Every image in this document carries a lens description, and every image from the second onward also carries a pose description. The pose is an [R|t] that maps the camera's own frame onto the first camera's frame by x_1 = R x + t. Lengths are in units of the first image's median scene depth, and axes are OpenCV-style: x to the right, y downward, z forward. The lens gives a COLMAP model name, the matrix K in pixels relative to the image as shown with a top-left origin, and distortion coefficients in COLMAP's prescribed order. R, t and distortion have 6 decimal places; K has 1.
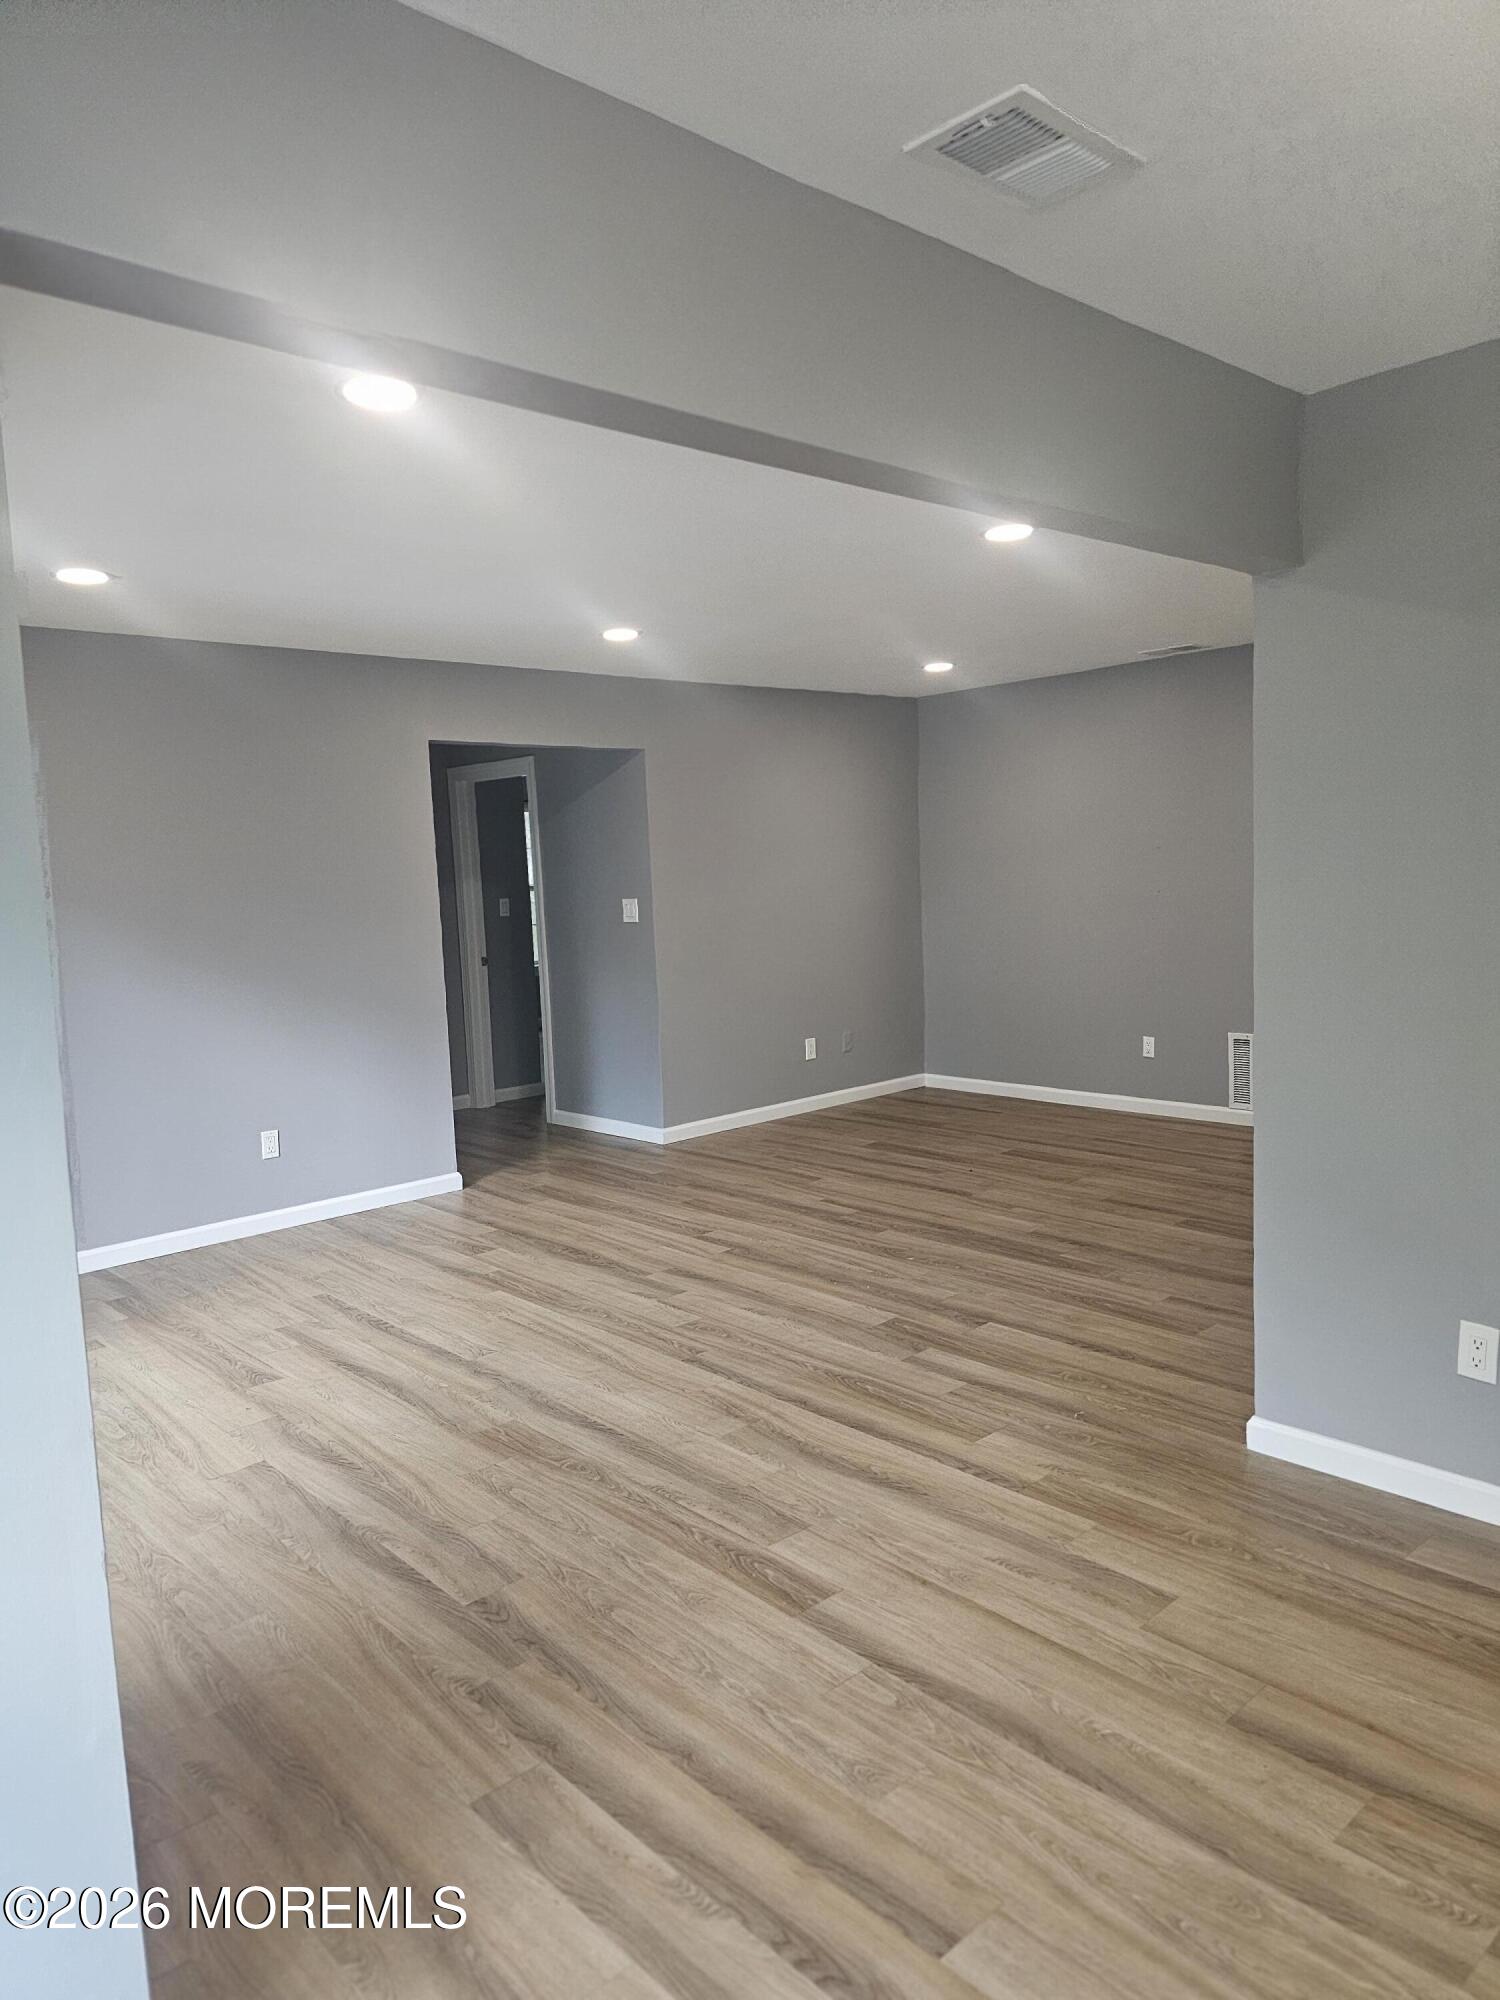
lens RADIAL K [[1359.0, 0, 753.0], [0, 1359.0, 999.7], [0, 0, 1]] dist [0.009085, -0.012102]
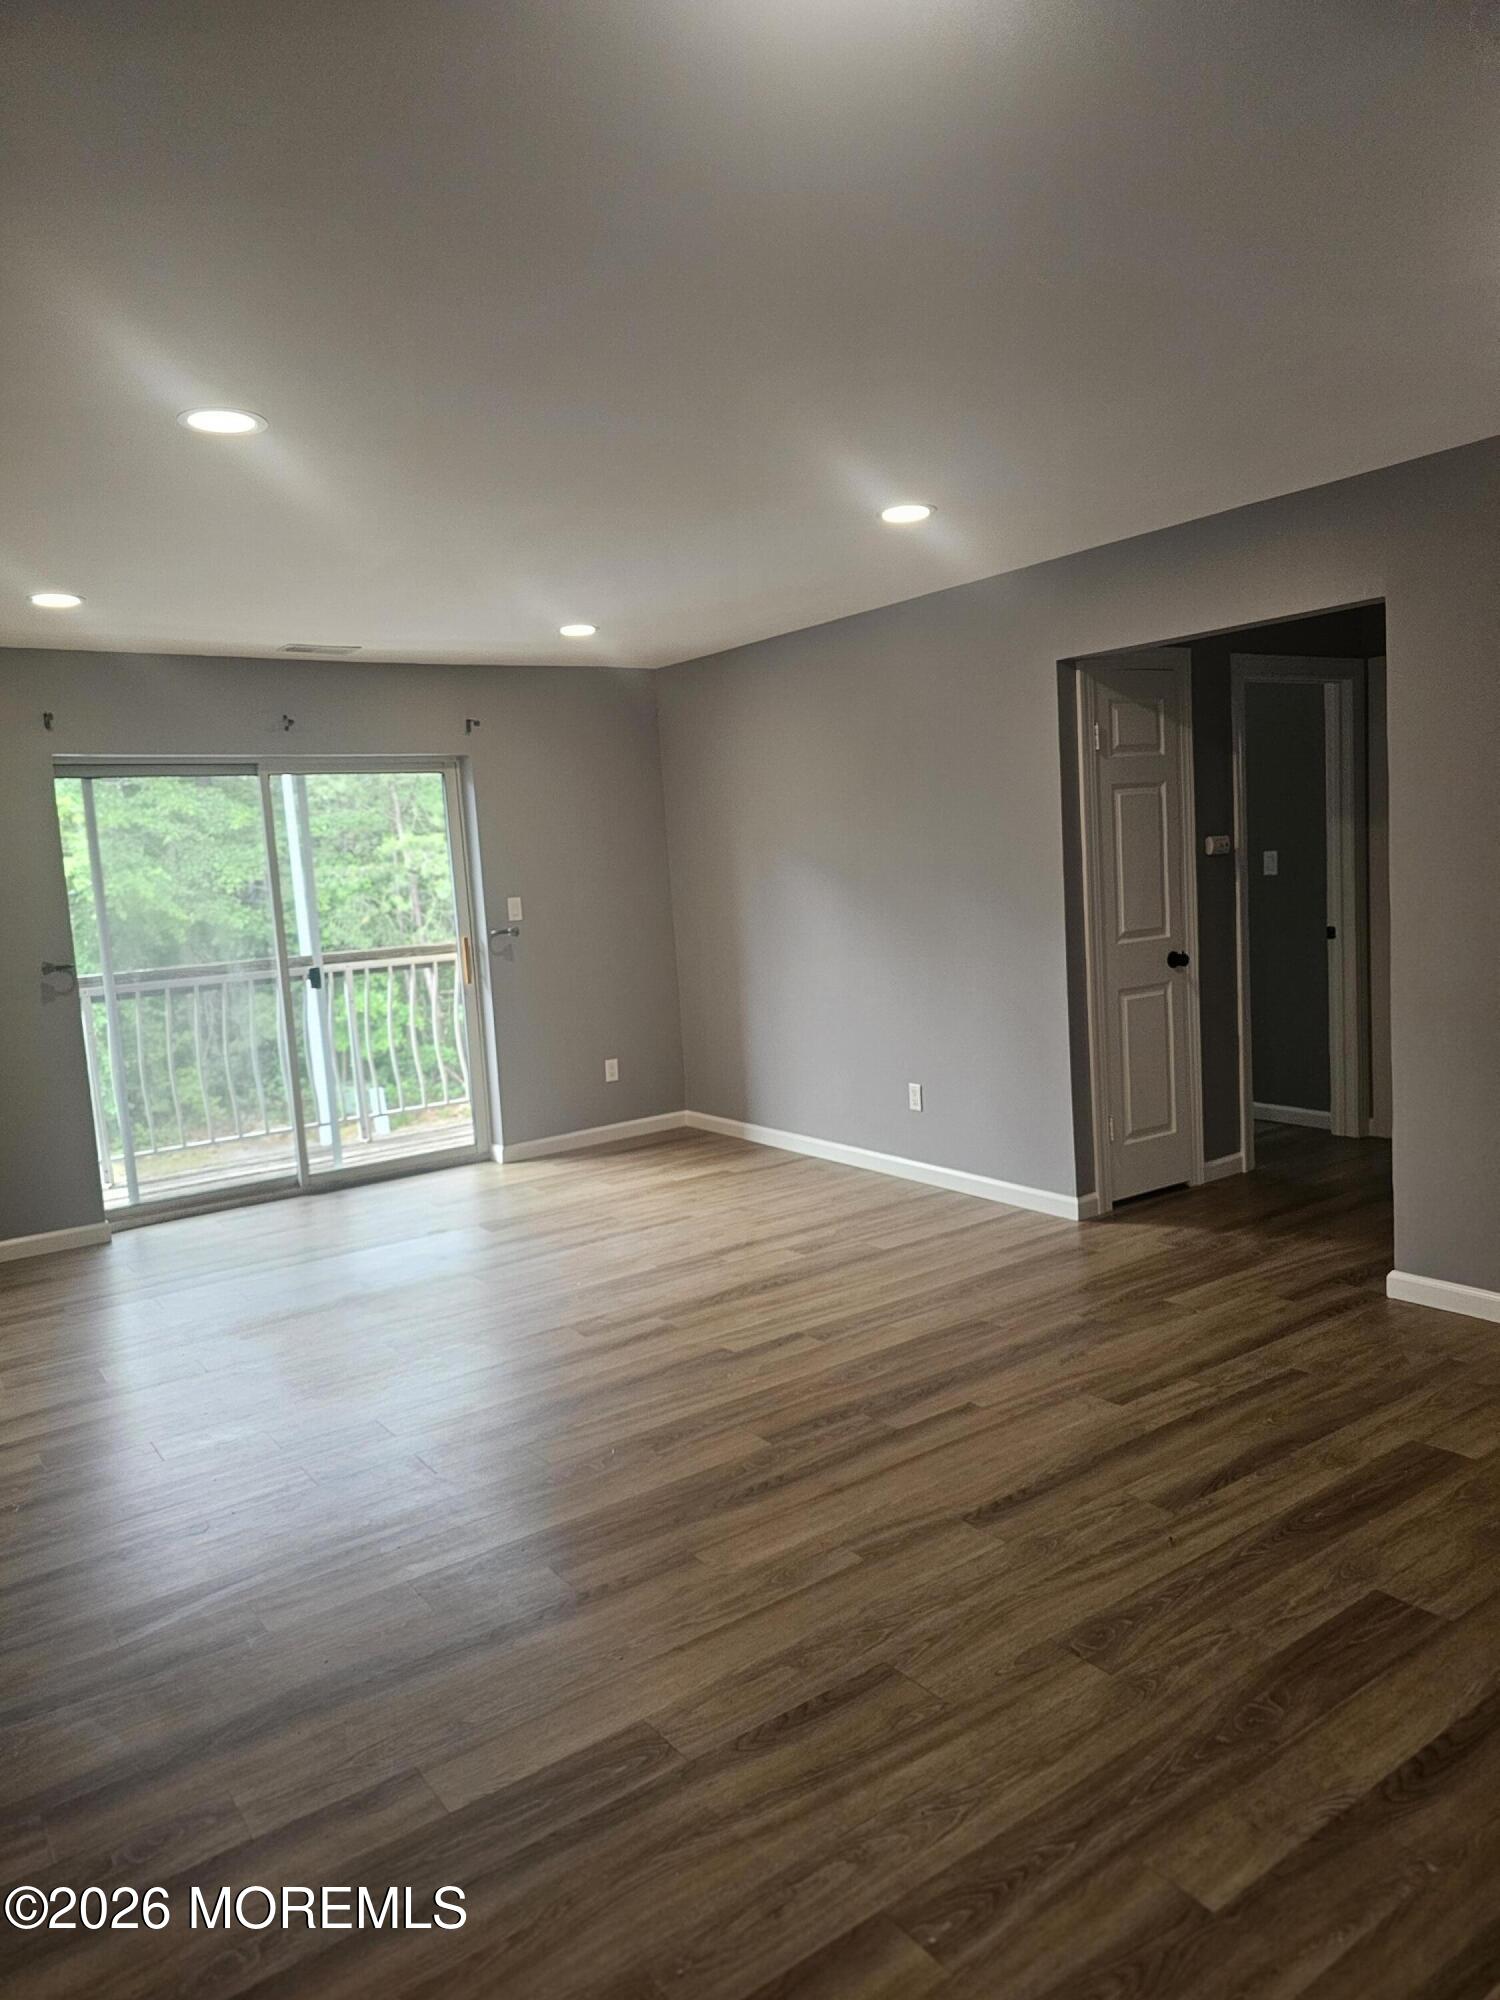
lens RADIAL K [[1359.0, 0, 749.7], [0, 1359.0, 1004.9], [0, 0, 1]] dist [0.009085, -0.012102]
pose [[-0.103848, 0.171740, -0.979653, 0.706161], [-0.045788, 0.983109, 0.177200, -0.149234], [0.993539, 0.063258, -0.094230, 1.059936]]
